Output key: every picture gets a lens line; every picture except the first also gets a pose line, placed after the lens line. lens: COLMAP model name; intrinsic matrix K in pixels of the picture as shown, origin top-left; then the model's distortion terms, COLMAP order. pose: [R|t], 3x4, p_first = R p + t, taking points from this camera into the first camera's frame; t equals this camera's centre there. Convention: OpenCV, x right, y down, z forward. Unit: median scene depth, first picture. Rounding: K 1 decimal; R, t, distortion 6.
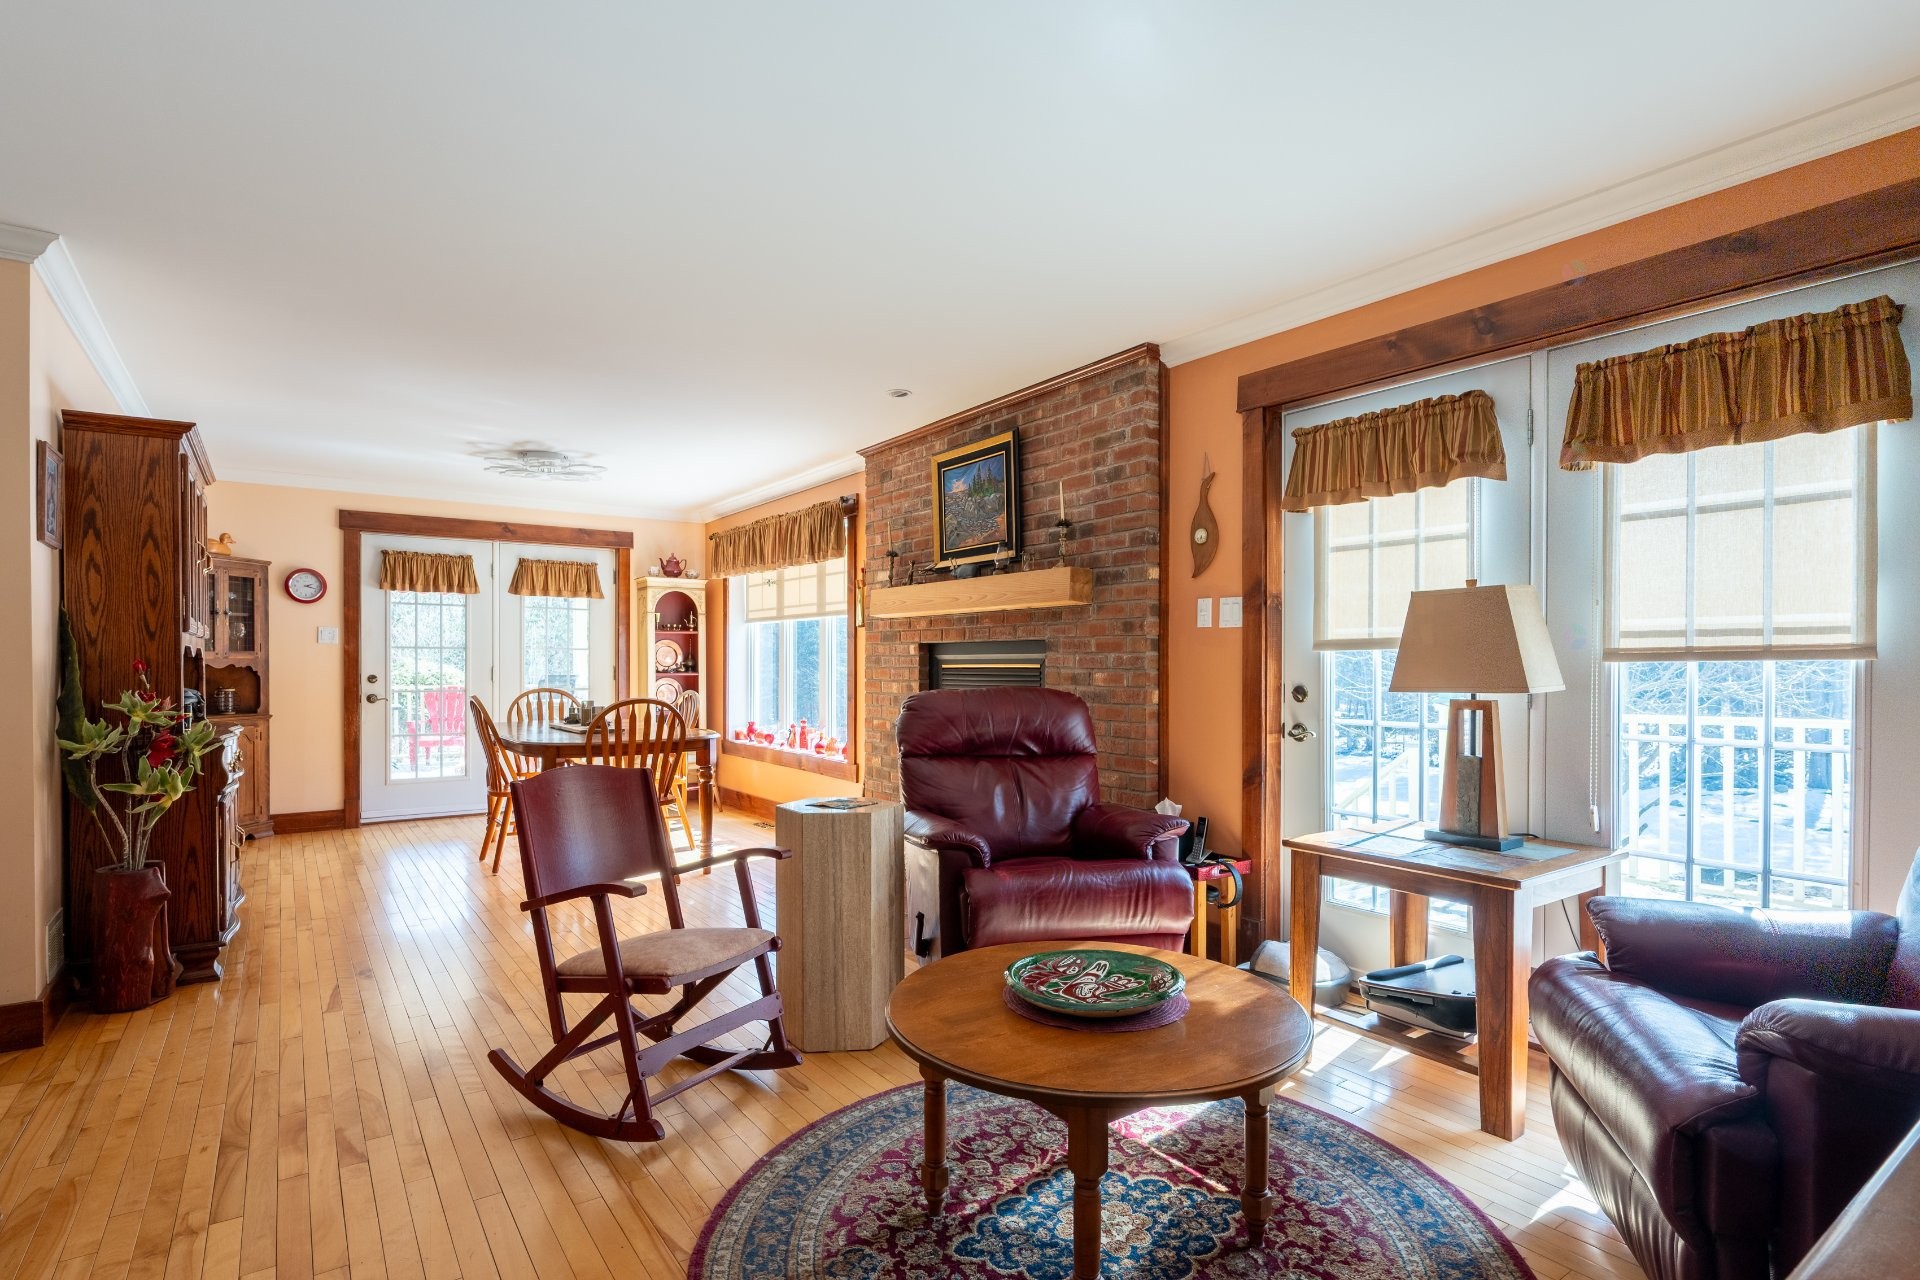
lens RADIAL K [[960.4, 0, 980.8], [0, 960.4, 668.4], [0, 0, 1]] dist [0.004988, 0.000466]
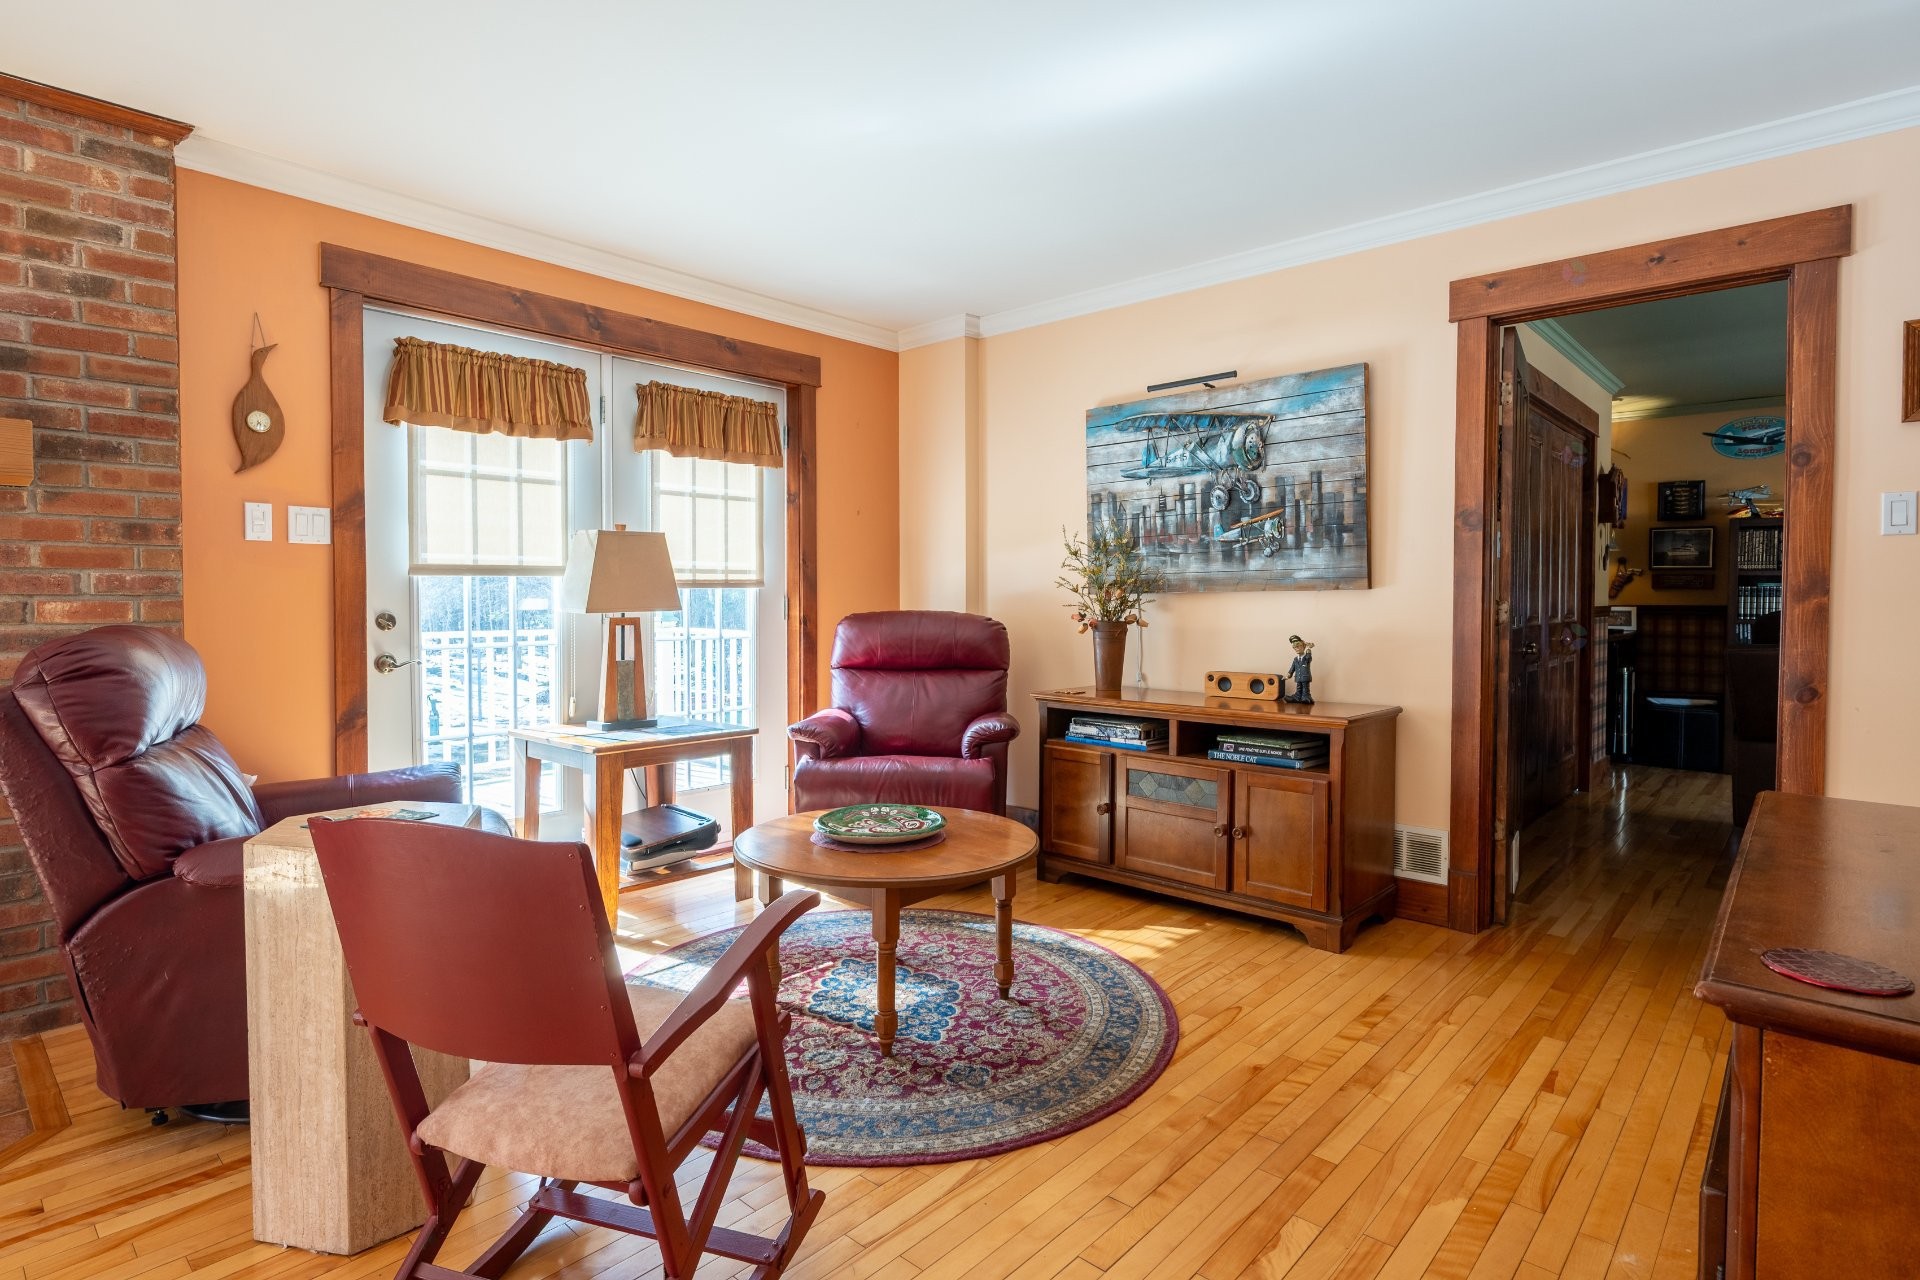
lens RADIAL K [[960.4, 0, 961.6], [0, 960.4, 626.5], [0, 0, 1]] dist [0.004988, 0.000466]
pose [[-0.190927, -0.022444, 0.981348, -0.766316], [0.015822, 0.999538, 0.025939, 0.017329], [-0.981477, 0.020480, -0.190484, 0.726904]]
